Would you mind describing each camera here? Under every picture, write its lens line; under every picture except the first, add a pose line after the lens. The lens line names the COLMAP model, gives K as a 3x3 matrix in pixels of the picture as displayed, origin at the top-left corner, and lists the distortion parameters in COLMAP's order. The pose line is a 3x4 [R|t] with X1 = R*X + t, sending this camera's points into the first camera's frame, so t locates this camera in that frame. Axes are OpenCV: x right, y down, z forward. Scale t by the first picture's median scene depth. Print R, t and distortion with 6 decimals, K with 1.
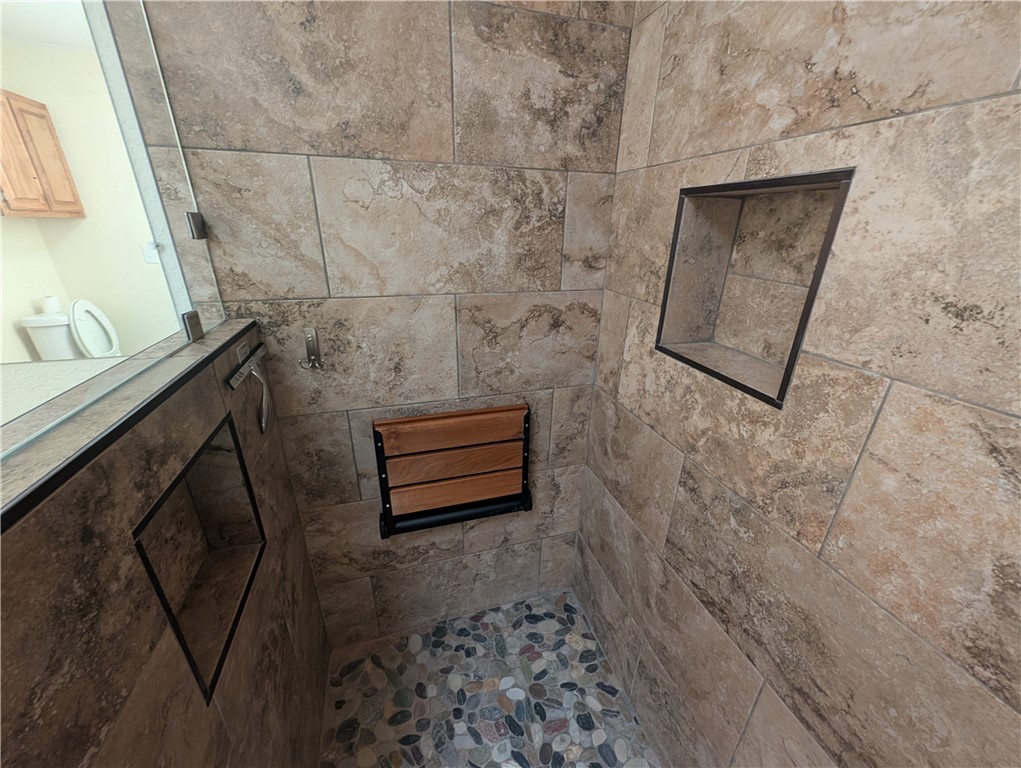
lens RADIAL K [[391.3, 0, 511.8], [0, 391.3, 385.2], [0, 0, 1]] dist [-0.005389, 0.000014]
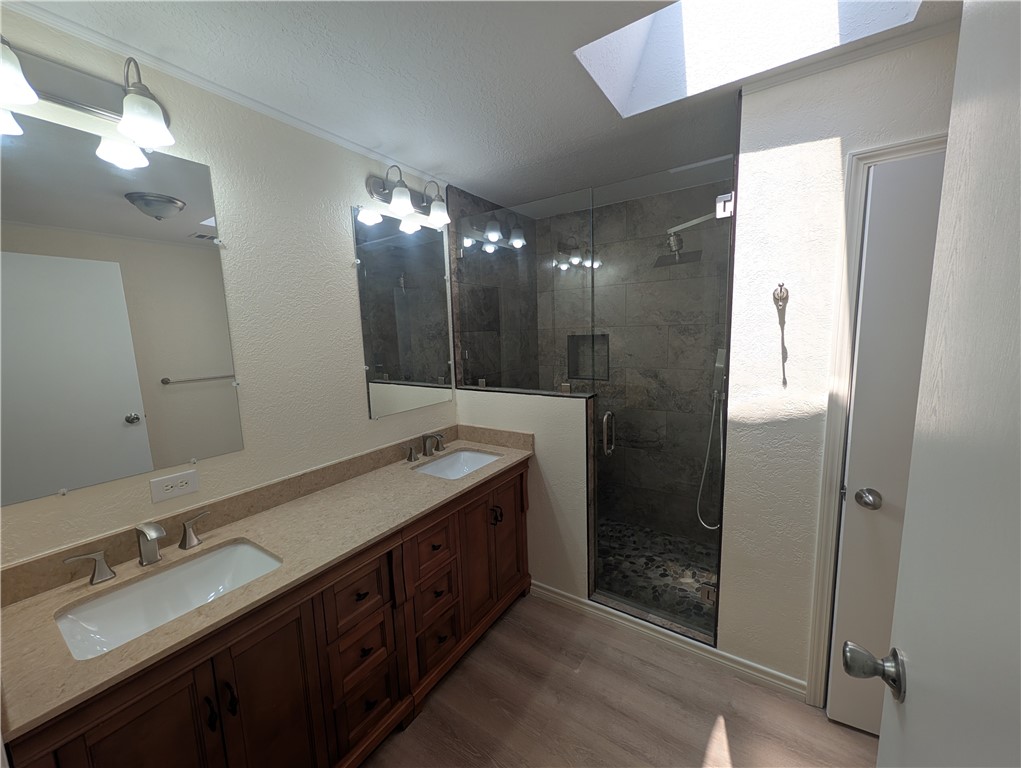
lens RADIAL K [[391.3, 0, 512.2], [0, 391.3, 384.5], [0, 0, 1]] dist [-0.005389, 0.000014]
pose [[0.783497, -0.125059, 0.608681, -2.122370], [0.279180, 0.945955, -0.165007, 0.384664], [-0.555149, 0.299214, 0.776067, -1.360193]]
